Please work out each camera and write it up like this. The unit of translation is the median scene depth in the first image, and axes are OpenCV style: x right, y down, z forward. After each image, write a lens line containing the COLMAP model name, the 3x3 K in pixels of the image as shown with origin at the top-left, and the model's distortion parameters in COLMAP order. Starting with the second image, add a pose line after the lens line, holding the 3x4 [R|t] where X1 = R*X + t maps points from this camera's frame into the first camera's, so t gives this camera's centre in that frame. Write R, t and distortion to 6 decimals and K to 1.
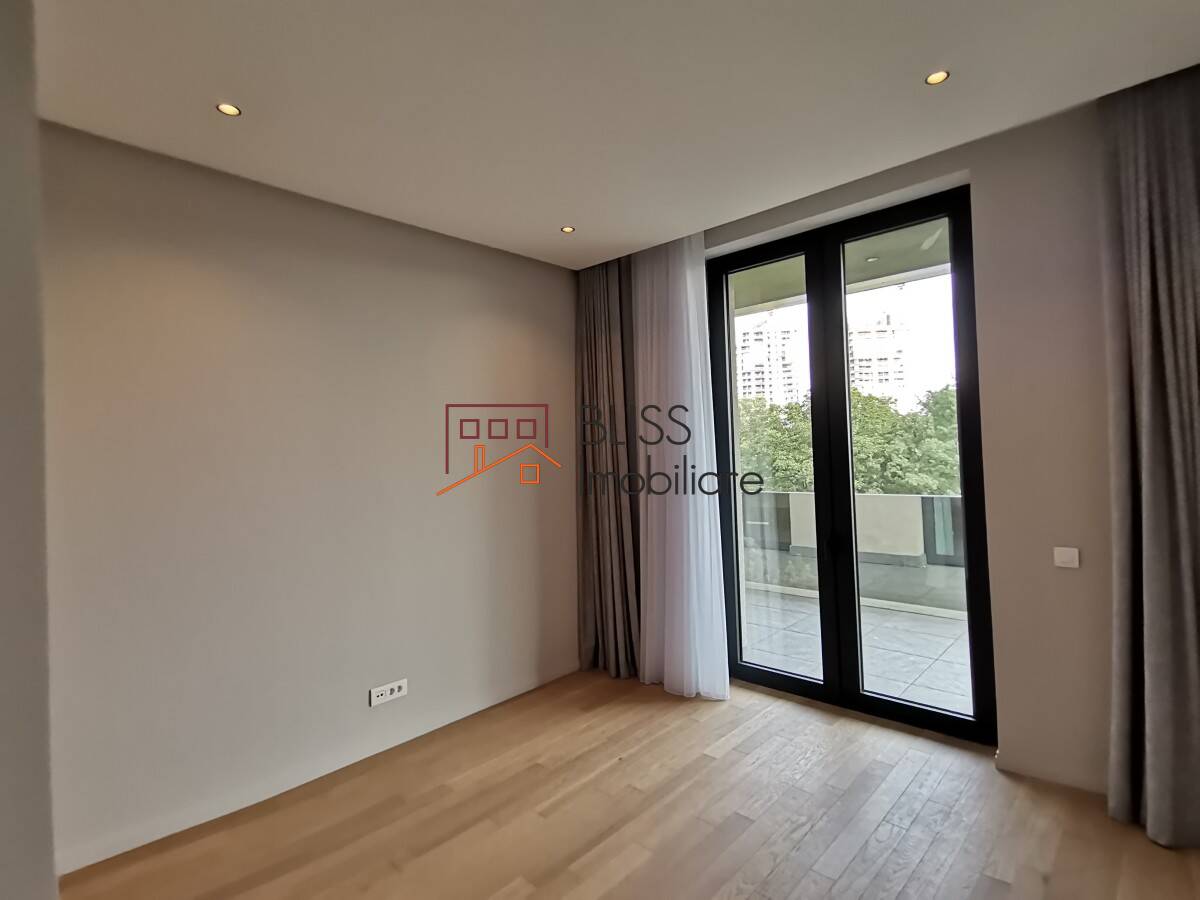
lens RADIAL K [[609.8, 0, 600.0], [0, 609.8, 450.0], [0, 0, 1]] dist [-0.001206, -0.000507]
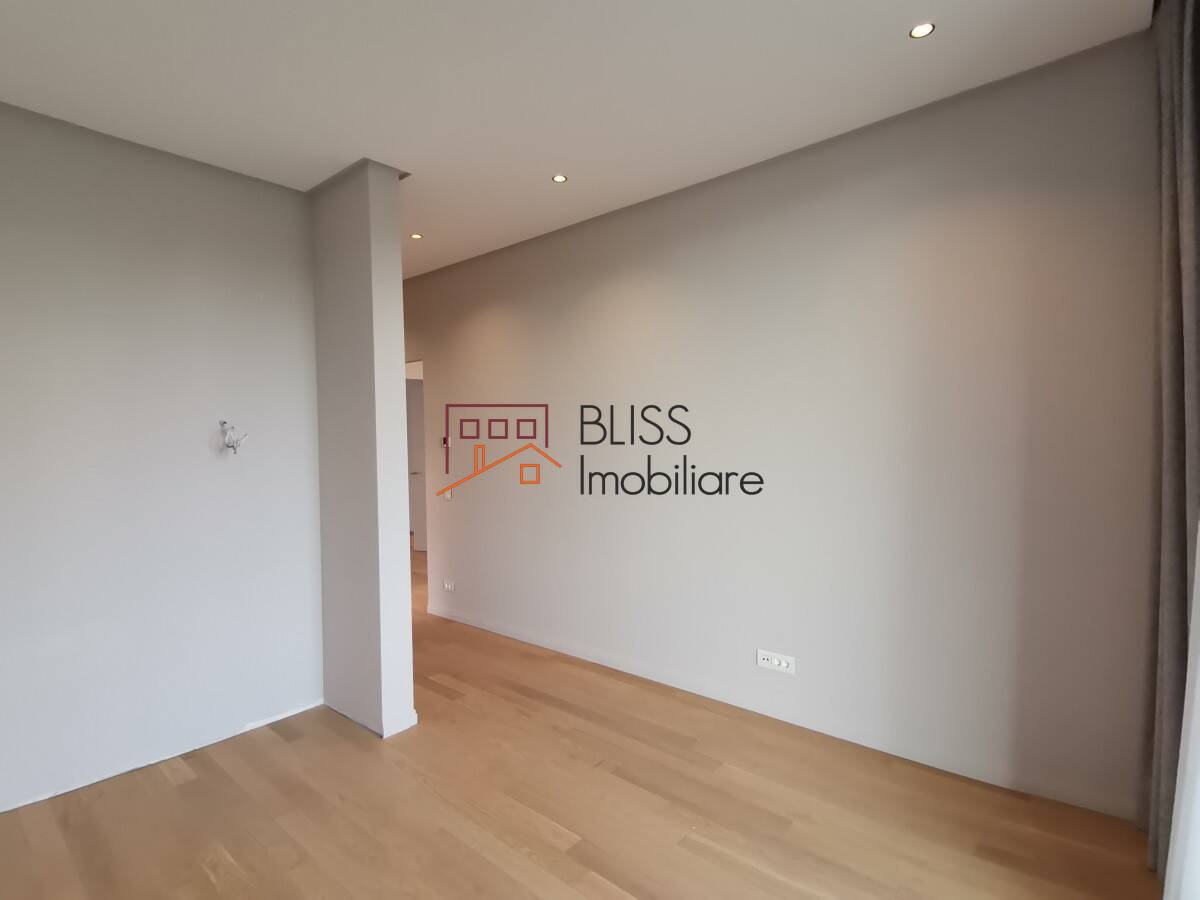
lens RADIAL K [[585.3, 0, 600.0], [0, 585.3, 450.0], [0, 0, 1]] dist [-0.002777, -0.000522]
pose [[0.037131, 0.063204, -0.997310, 0.921927], [0.029232, 0.997502, 0.064305, -0.014110], [0.998883, -0.031541, 0.035191, 1.160063]]
